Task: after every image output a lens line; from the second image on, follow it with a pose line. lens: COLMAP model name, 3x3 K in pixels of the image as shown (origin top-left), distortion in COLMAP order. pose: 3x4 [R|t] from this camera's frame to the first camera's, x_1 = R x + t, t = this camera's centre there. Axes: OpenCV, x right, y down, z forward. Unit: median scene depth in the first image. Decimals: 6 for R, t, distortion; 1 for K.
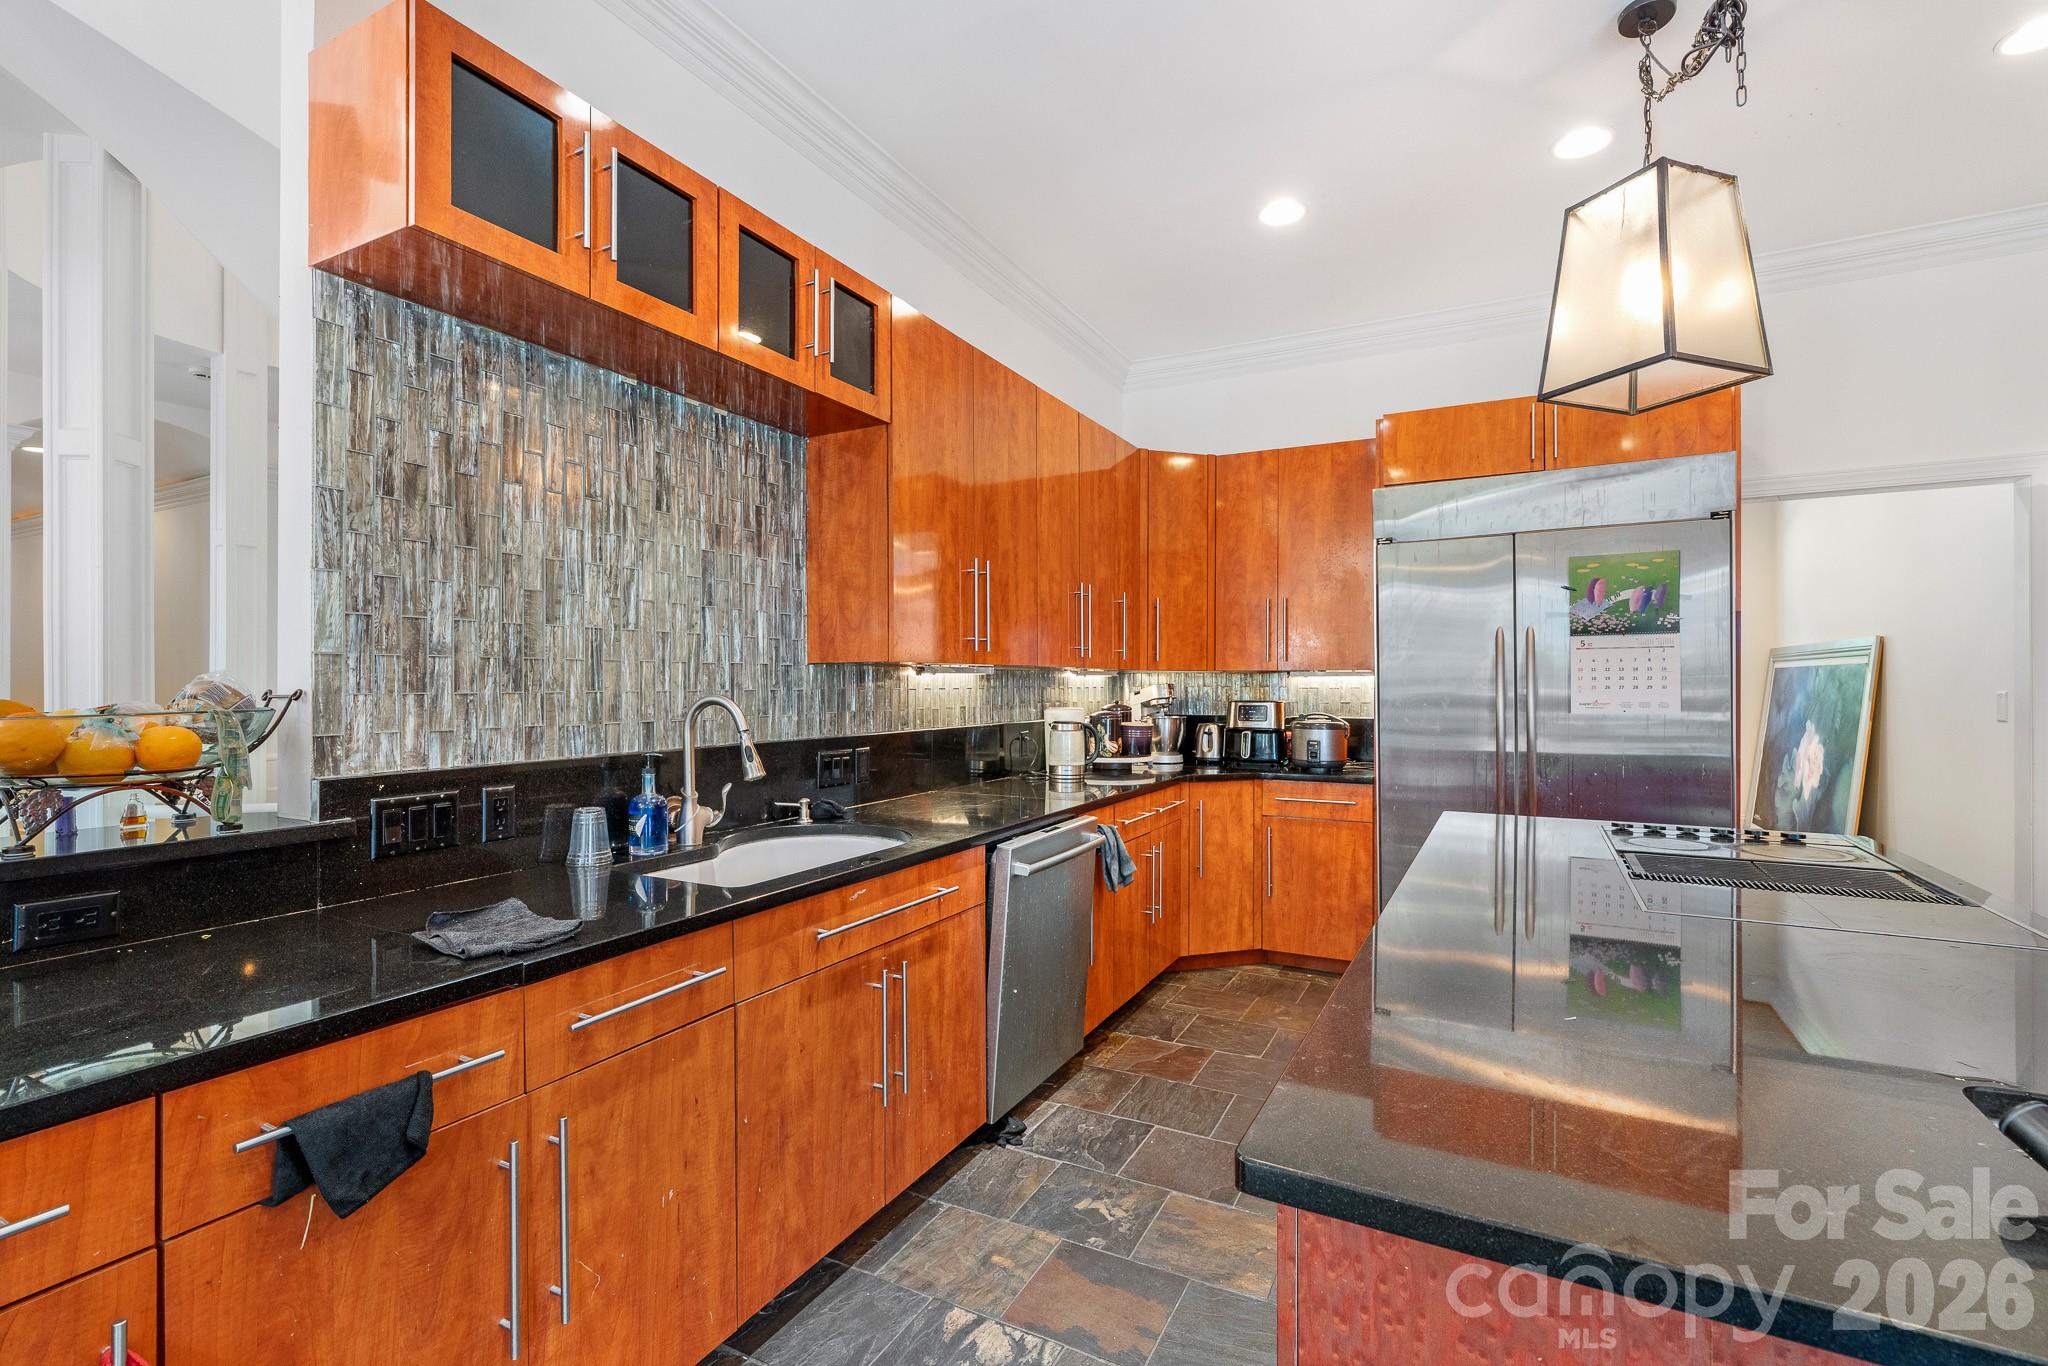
lens RADIAL K [[920.8, 0, 1024.3], [0, 920.8, 682.9], [0, 0, 1]] dist [-0.005413, 0.000424]
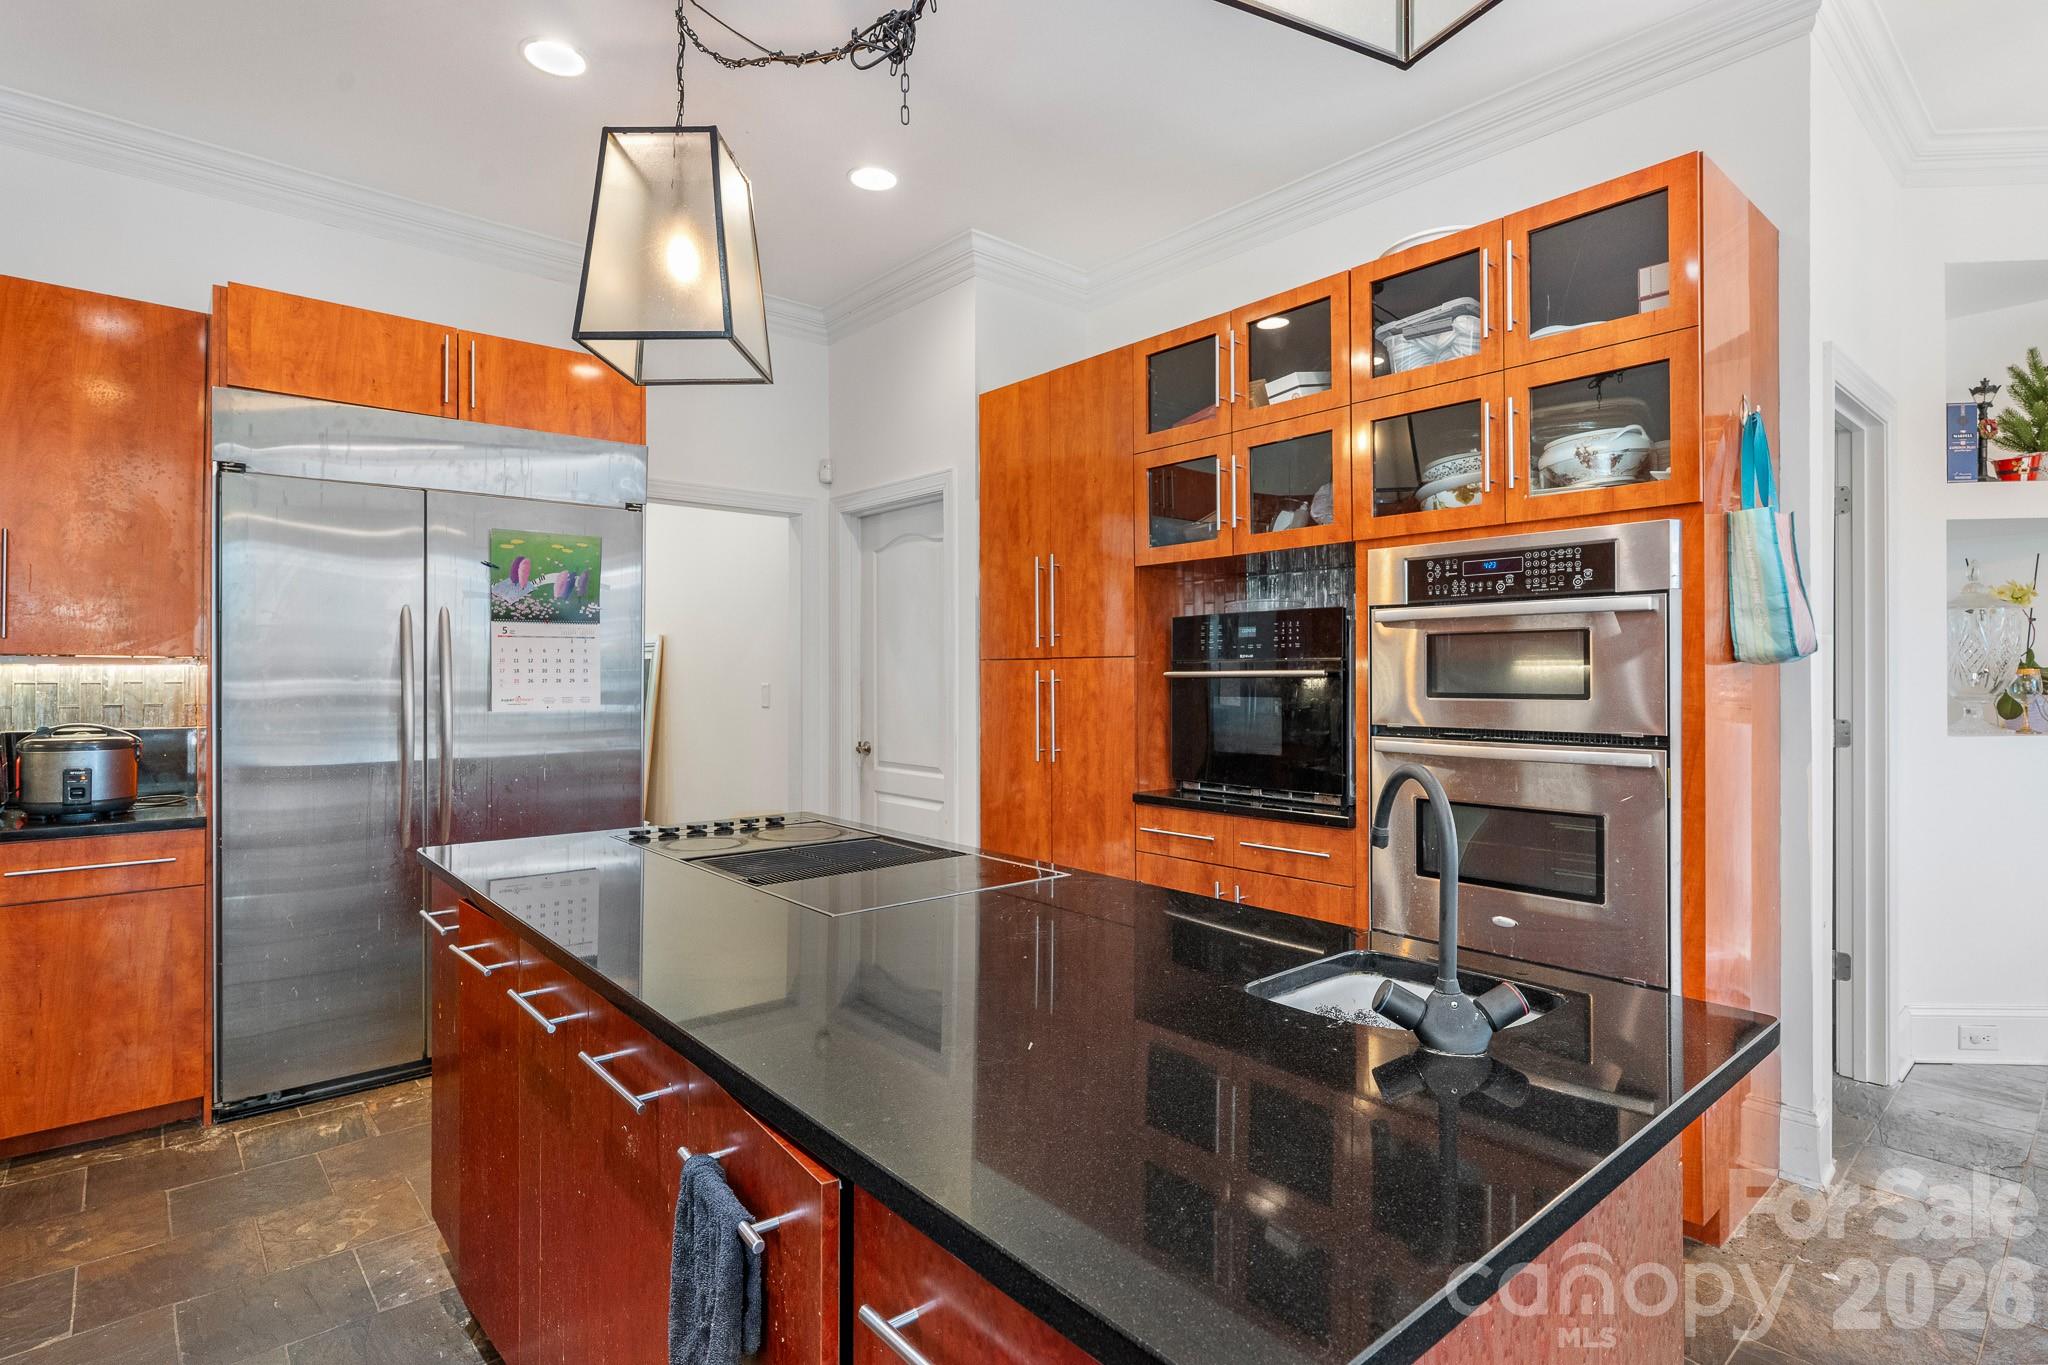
lens RADIAL K [[1009.5, 0, 1026.1], [0, 1009.5, 669.2], [0, 0, 1]] dist [0.002760, 0.000409]
pose [[0.362929, 0.008552, 0.931778, -0.105937], [-0.002169, 0.999963, -0.008333, 0.000909], [-0.931814, 0.001003, 0.362934, 0.206306]]
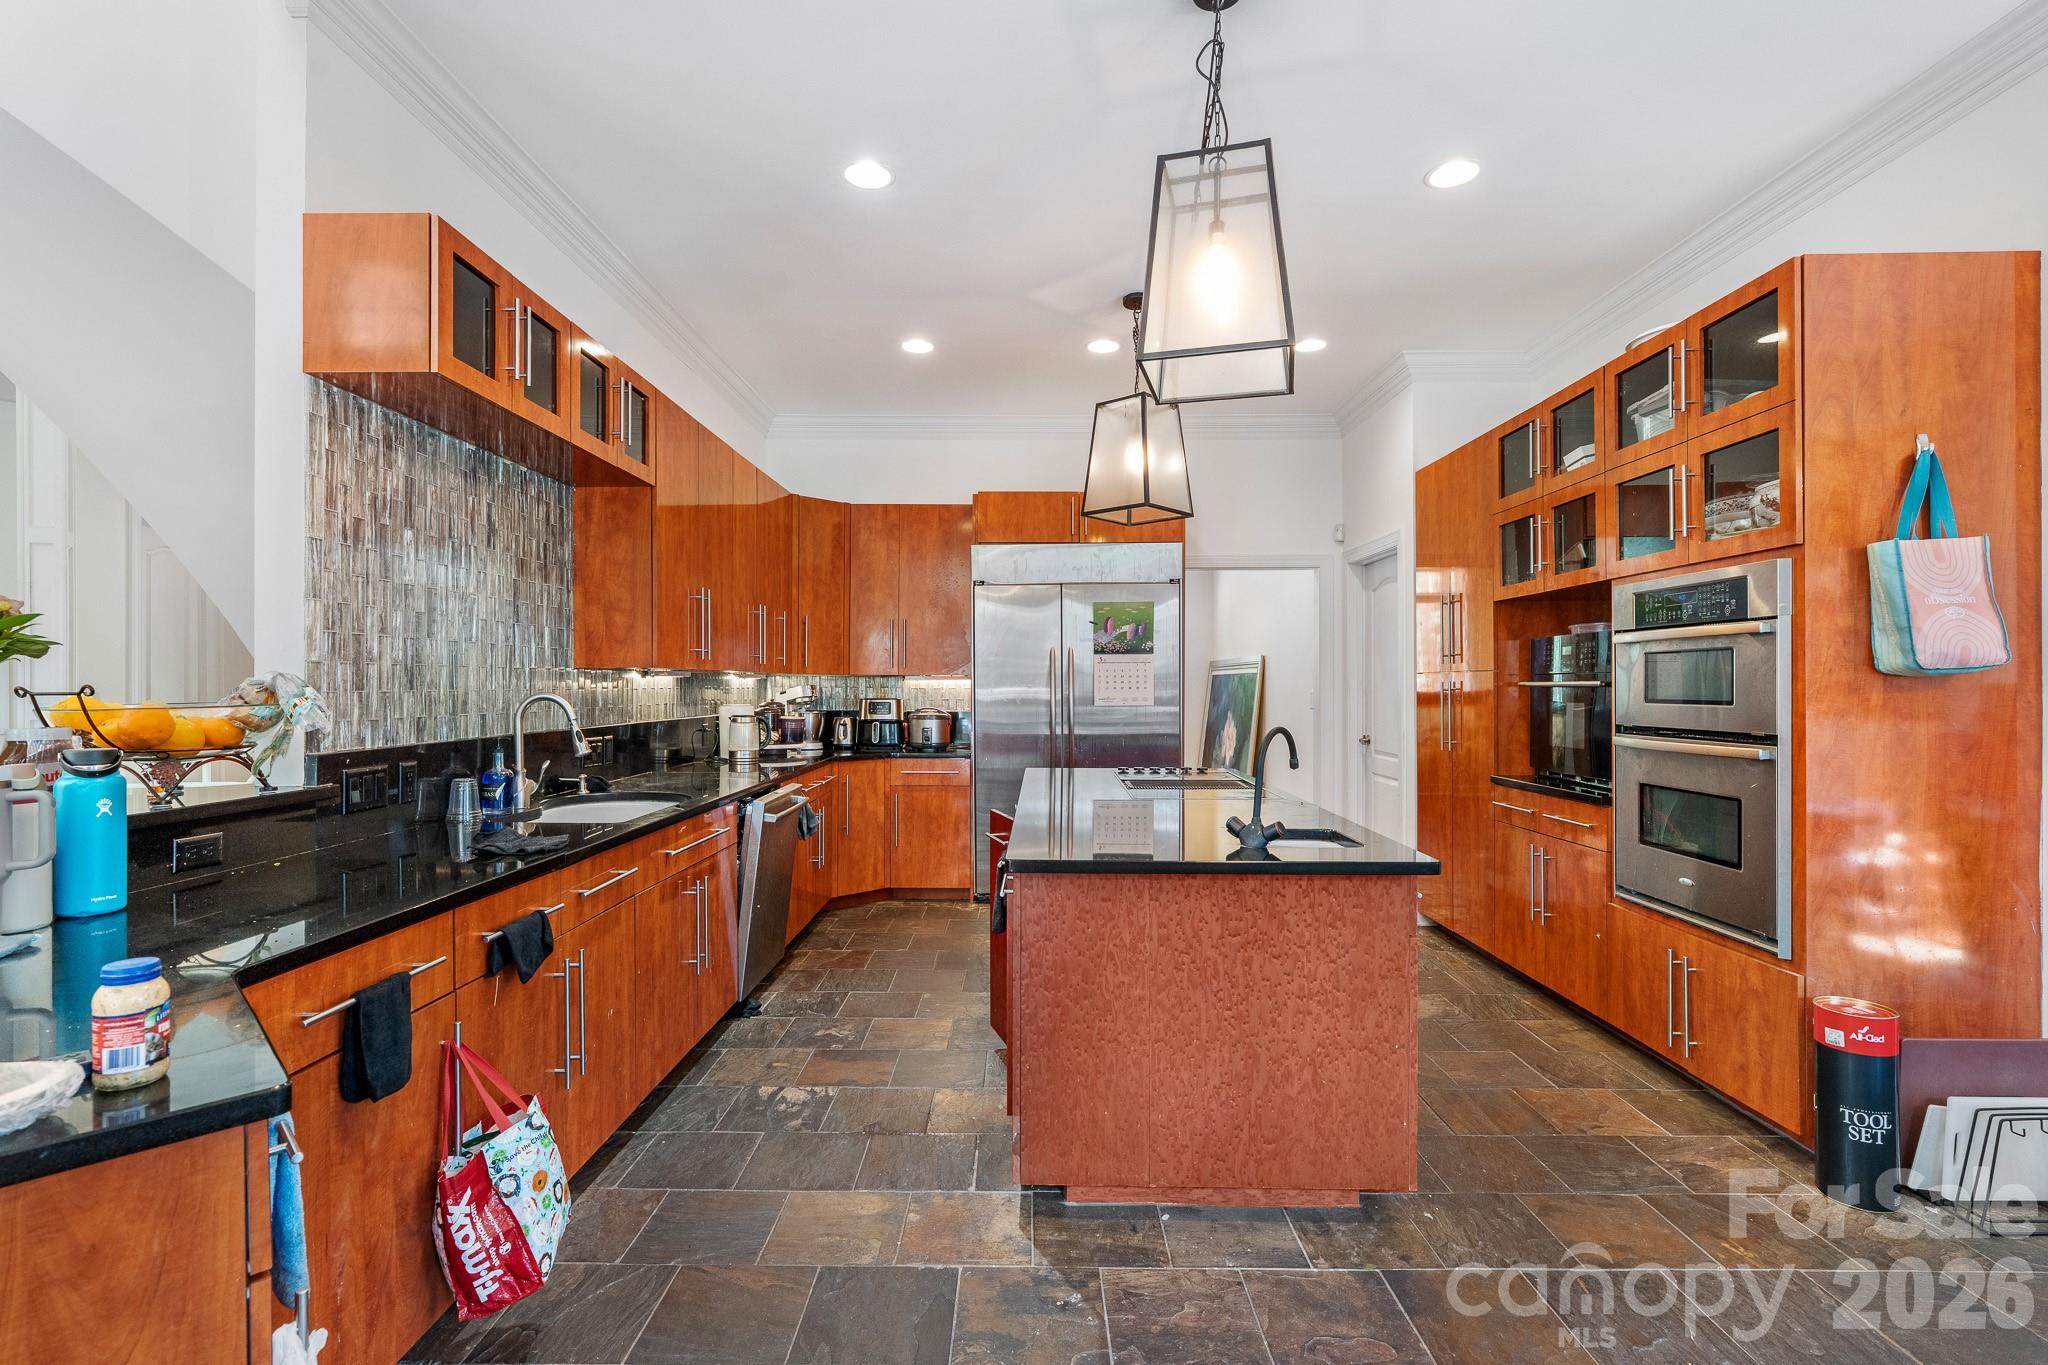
lens RADIAL K [[920.8, 0, 1037.4], [0, 920.8, 683.0], [0, 0, 1]] dist [-0.005413, 0.000424]
pose [[0.883723, 0.003316, 0.467999, -0.208952], [-0.002660, 0.999994, -0.002062, -0.000120], [-0.468003, 0.000577, 0.883726, -0.313595]]
